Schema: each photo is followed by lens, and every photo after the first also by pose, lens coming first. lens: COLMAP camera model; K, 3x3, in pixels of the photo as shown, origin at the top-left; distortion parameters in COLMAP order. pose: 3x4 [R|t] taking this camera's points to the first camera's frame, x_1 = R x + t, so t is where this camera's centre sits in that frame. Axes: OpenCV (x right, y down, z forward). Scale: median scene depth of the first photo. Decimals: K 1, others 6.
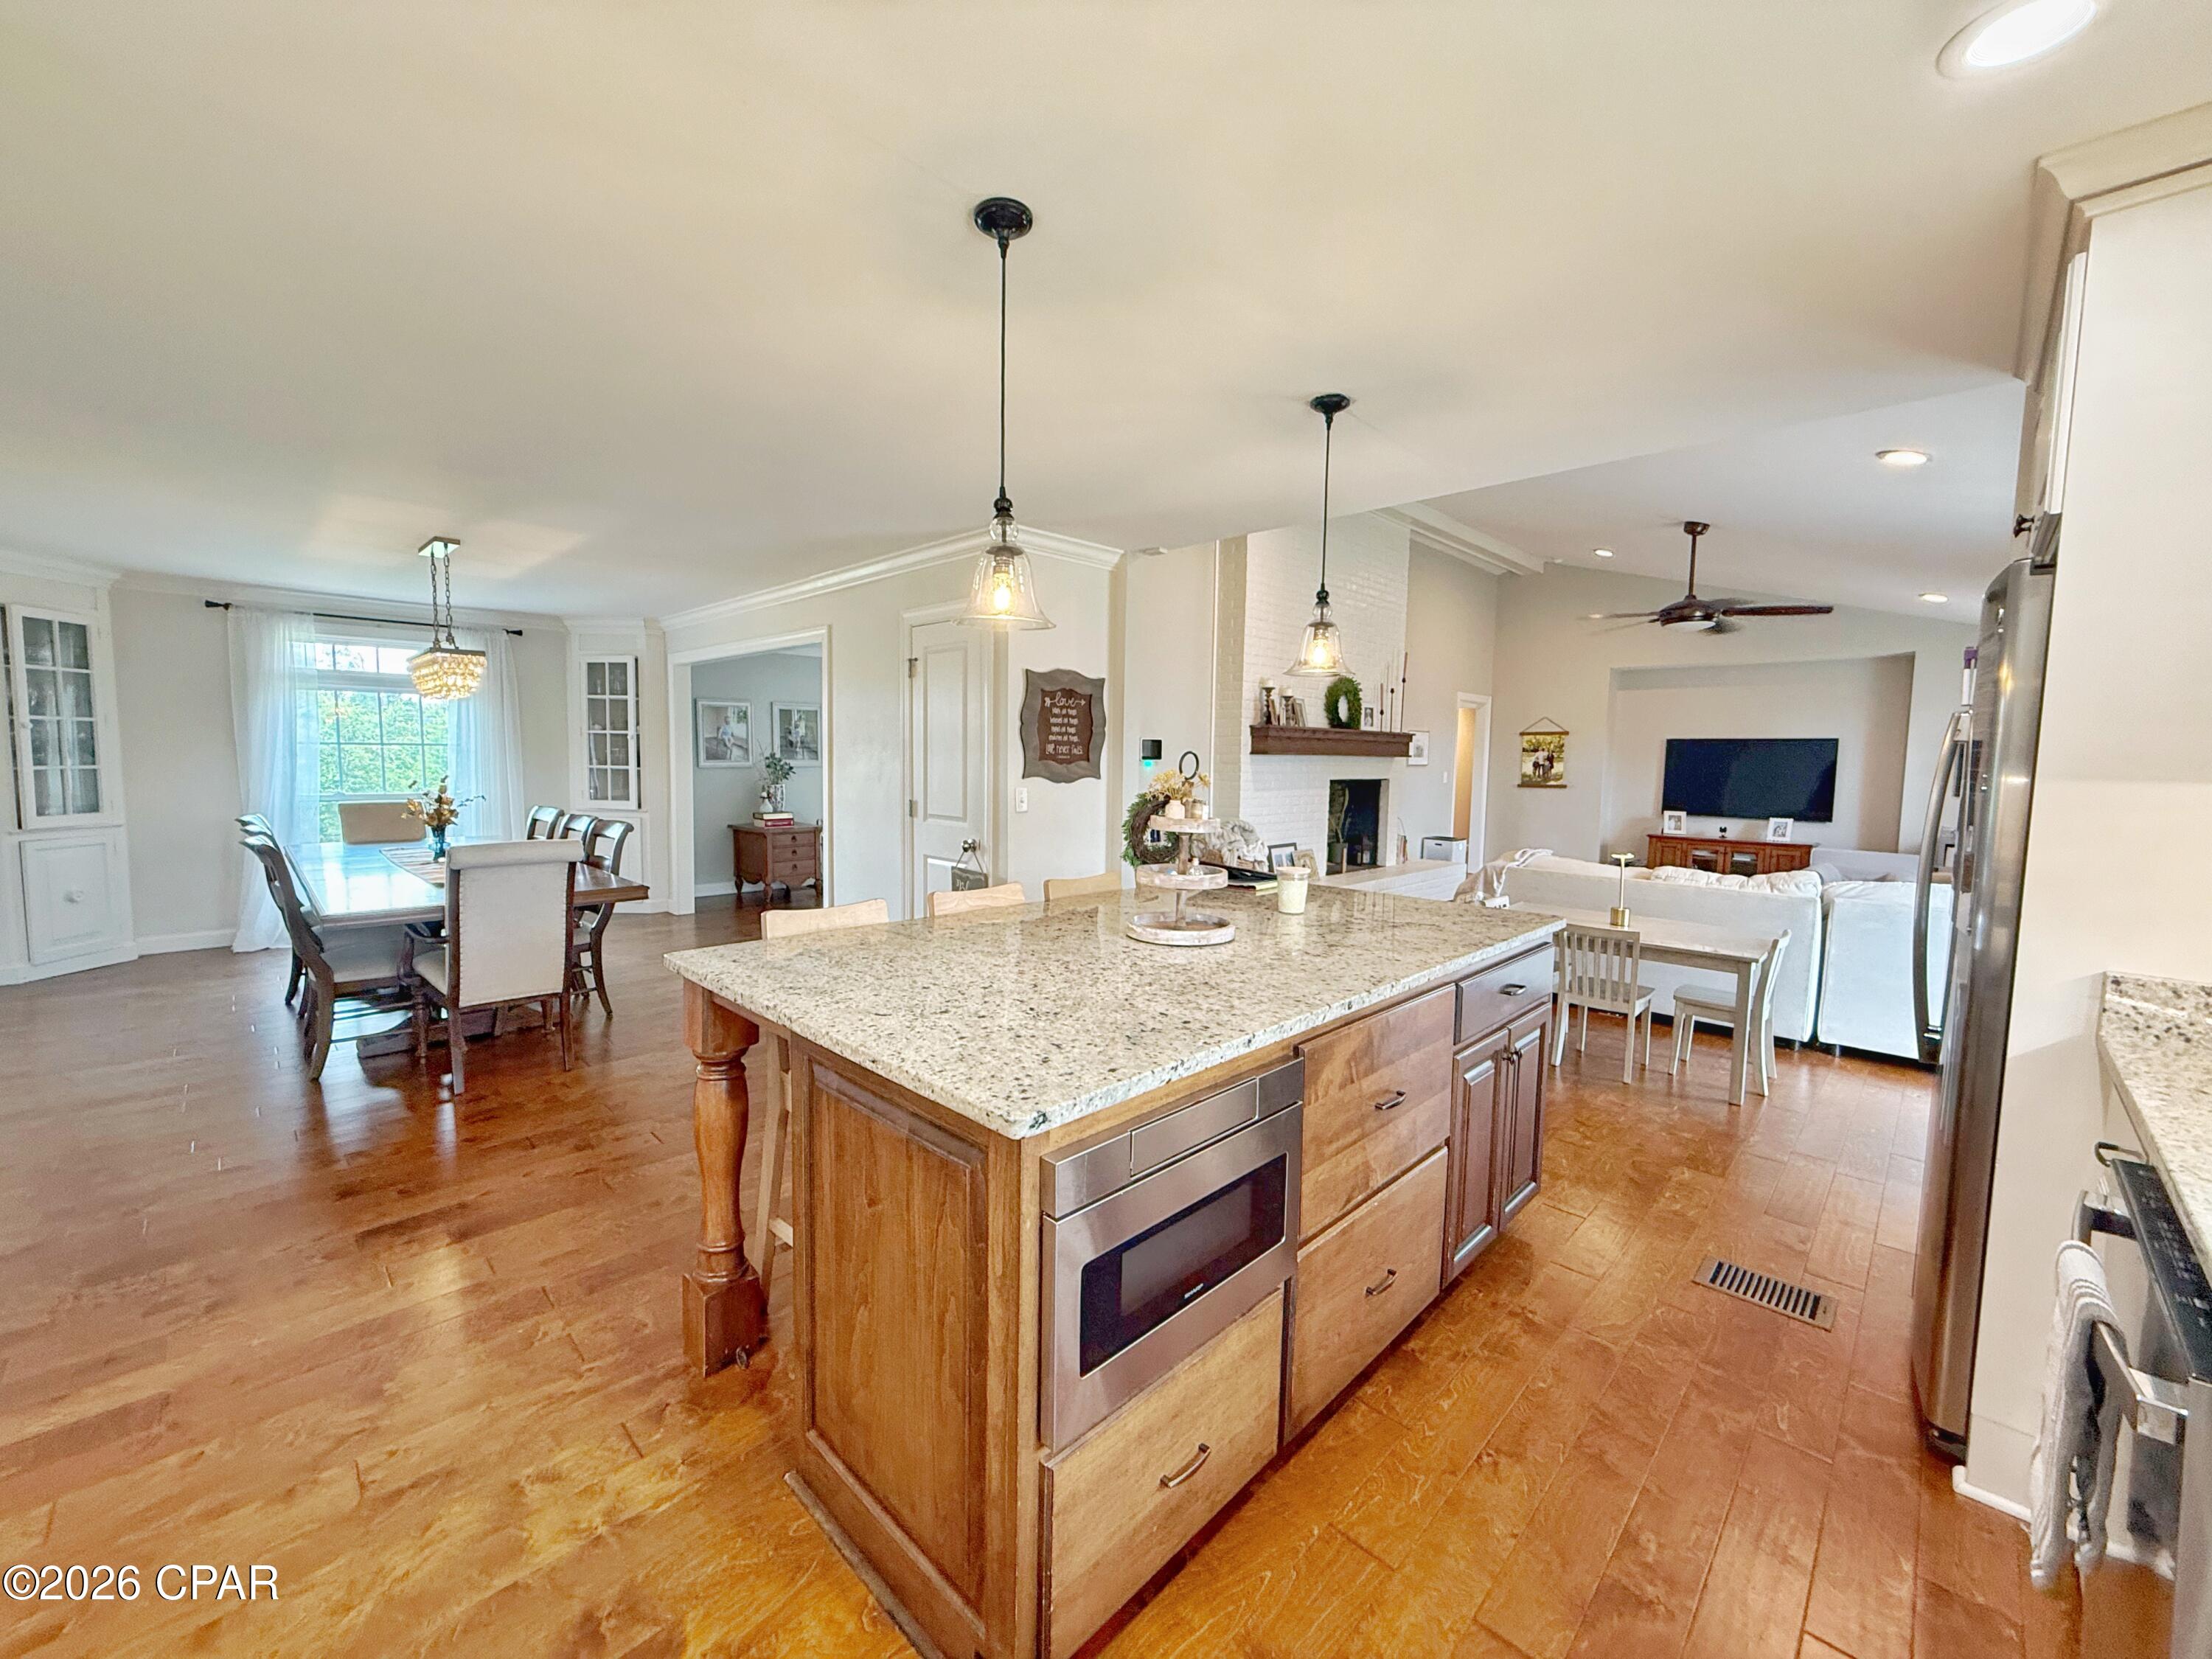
lens RADIAL K [[882.4, 0, 1106.0], [0, 882.4, 829.5], [0, 0, 1]] dist [-0.000963, -0.000003]
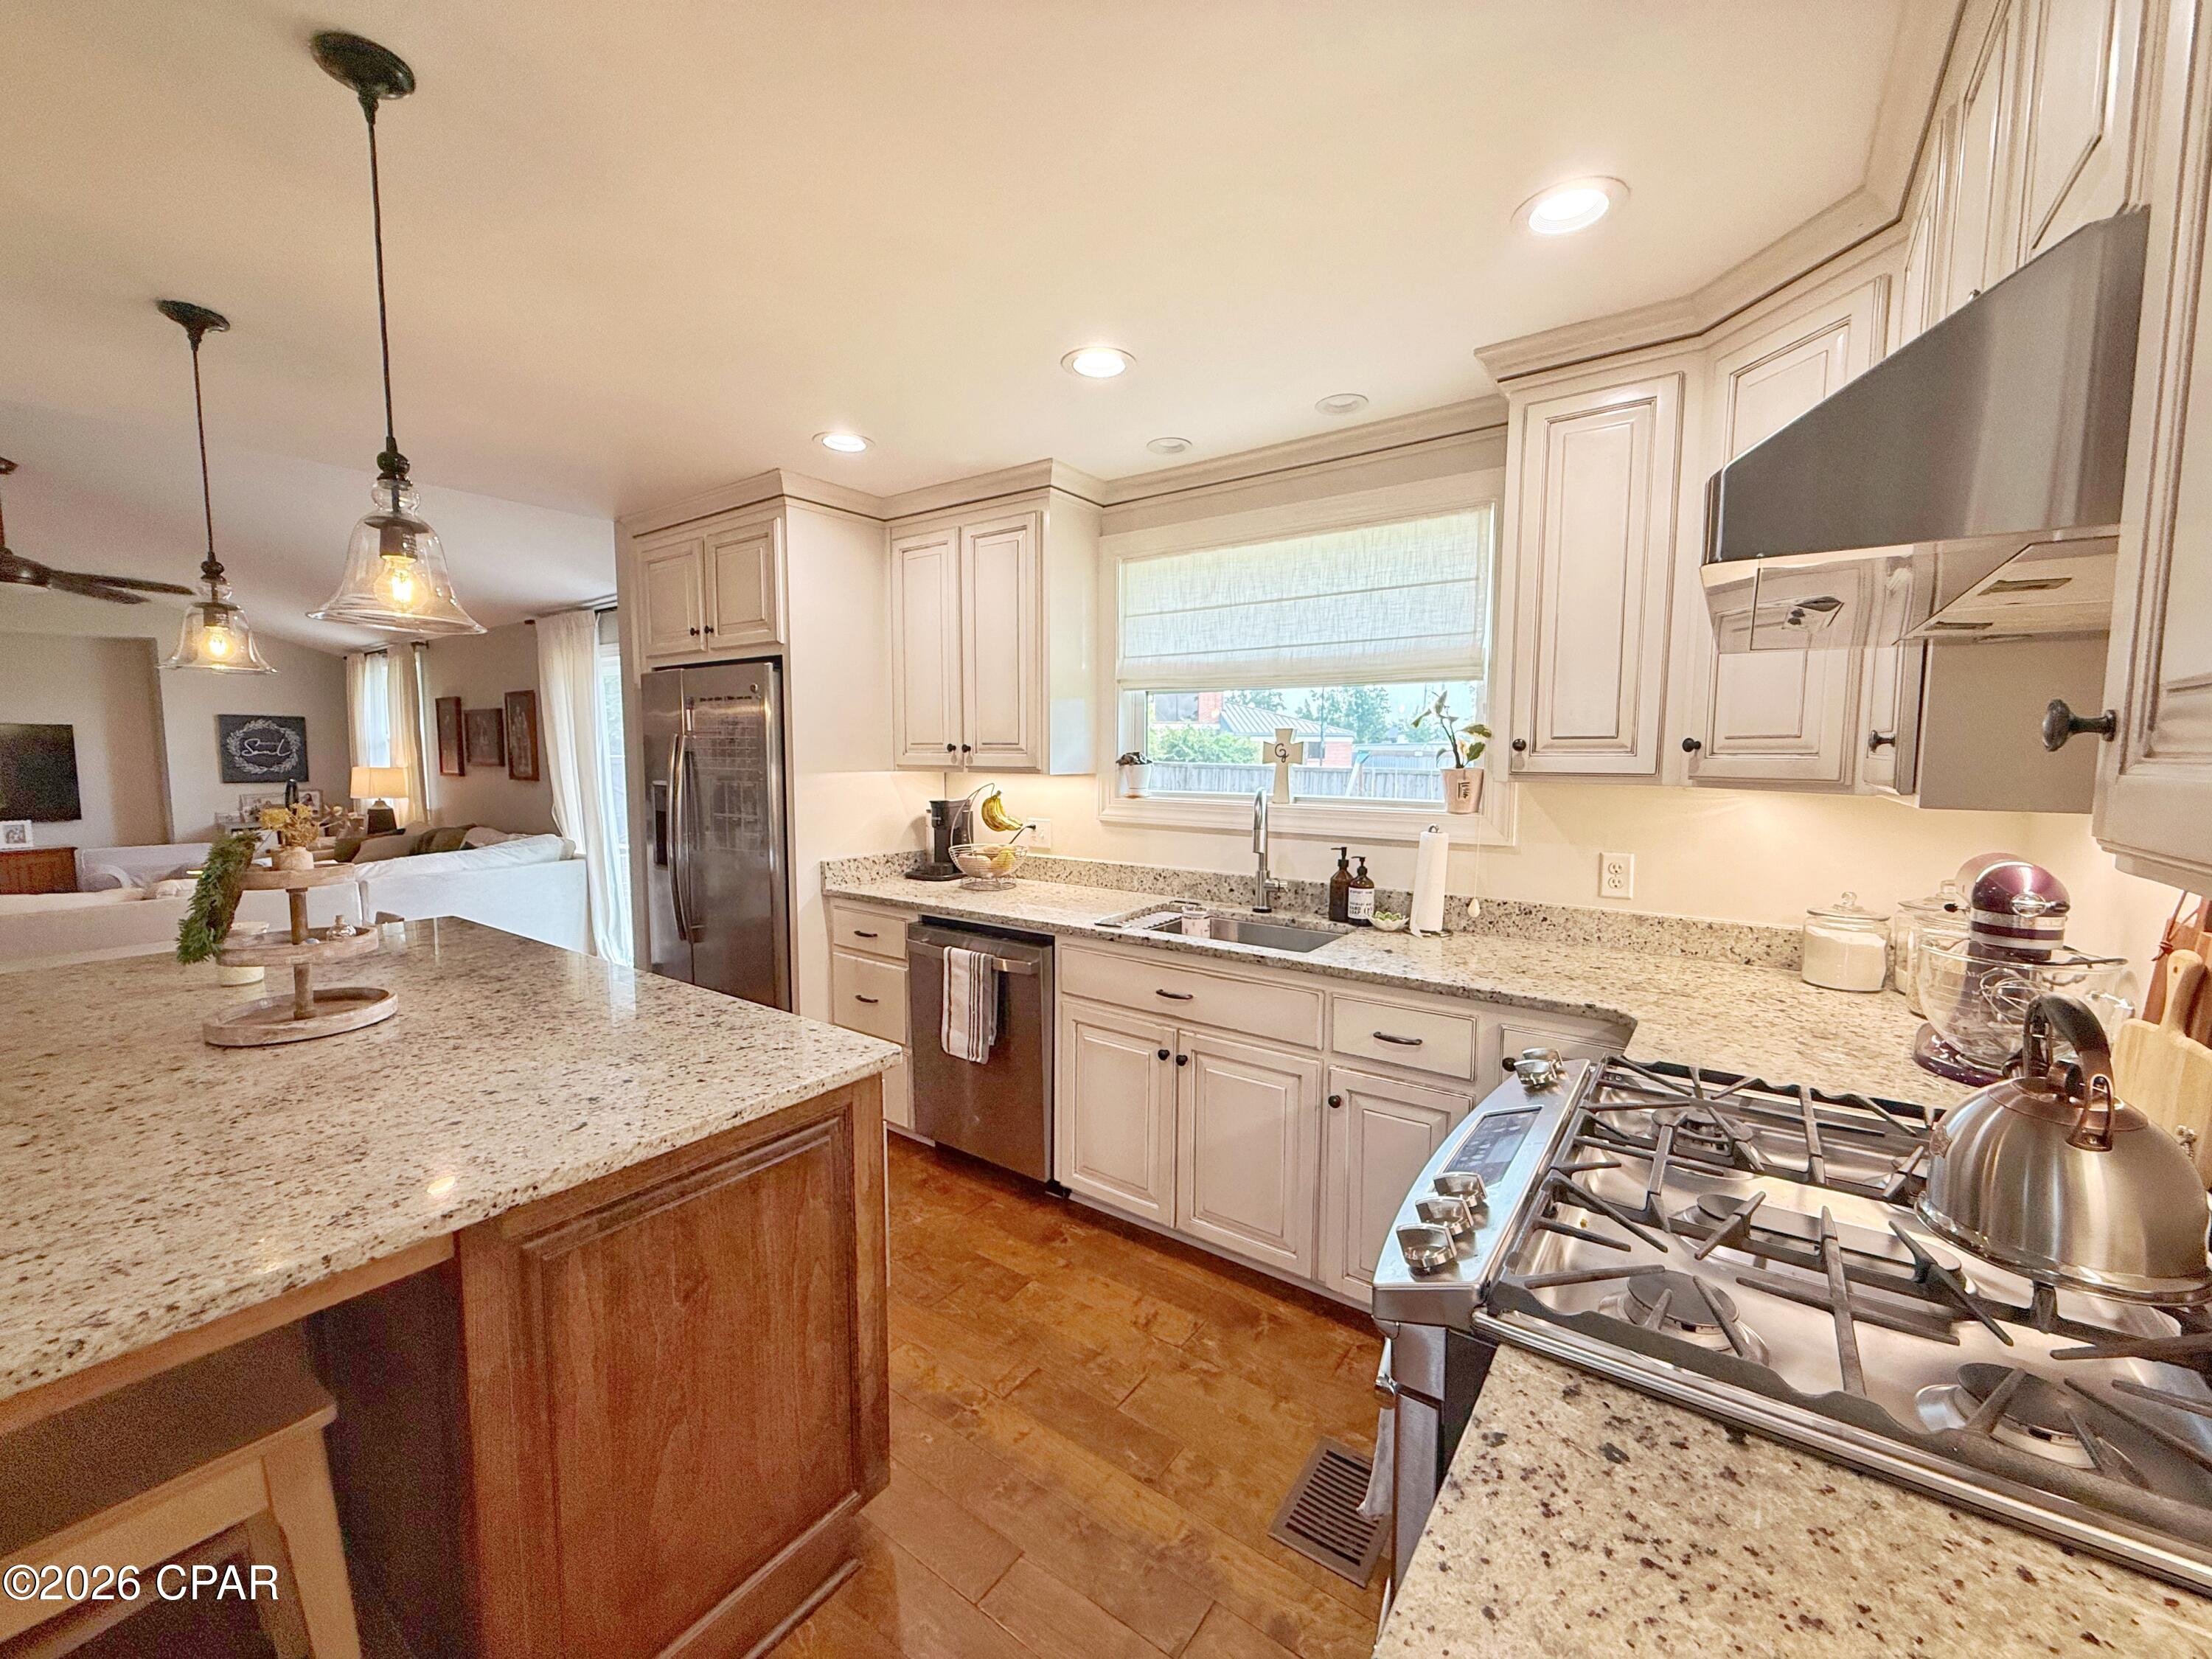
lens RADIAL K [[882.4, 0, 1106.0], [0, 882.4, 829.5], [0, 0, 1]] dist [-0.000963, -0.000003]
pose [[-0.158357, -0.104469, 0.981840, -0.993319], [0.077854, 0.989970, 0.117891, -0.105791], [-0.984308, 0.095109, -0.148635, 0.563891]]
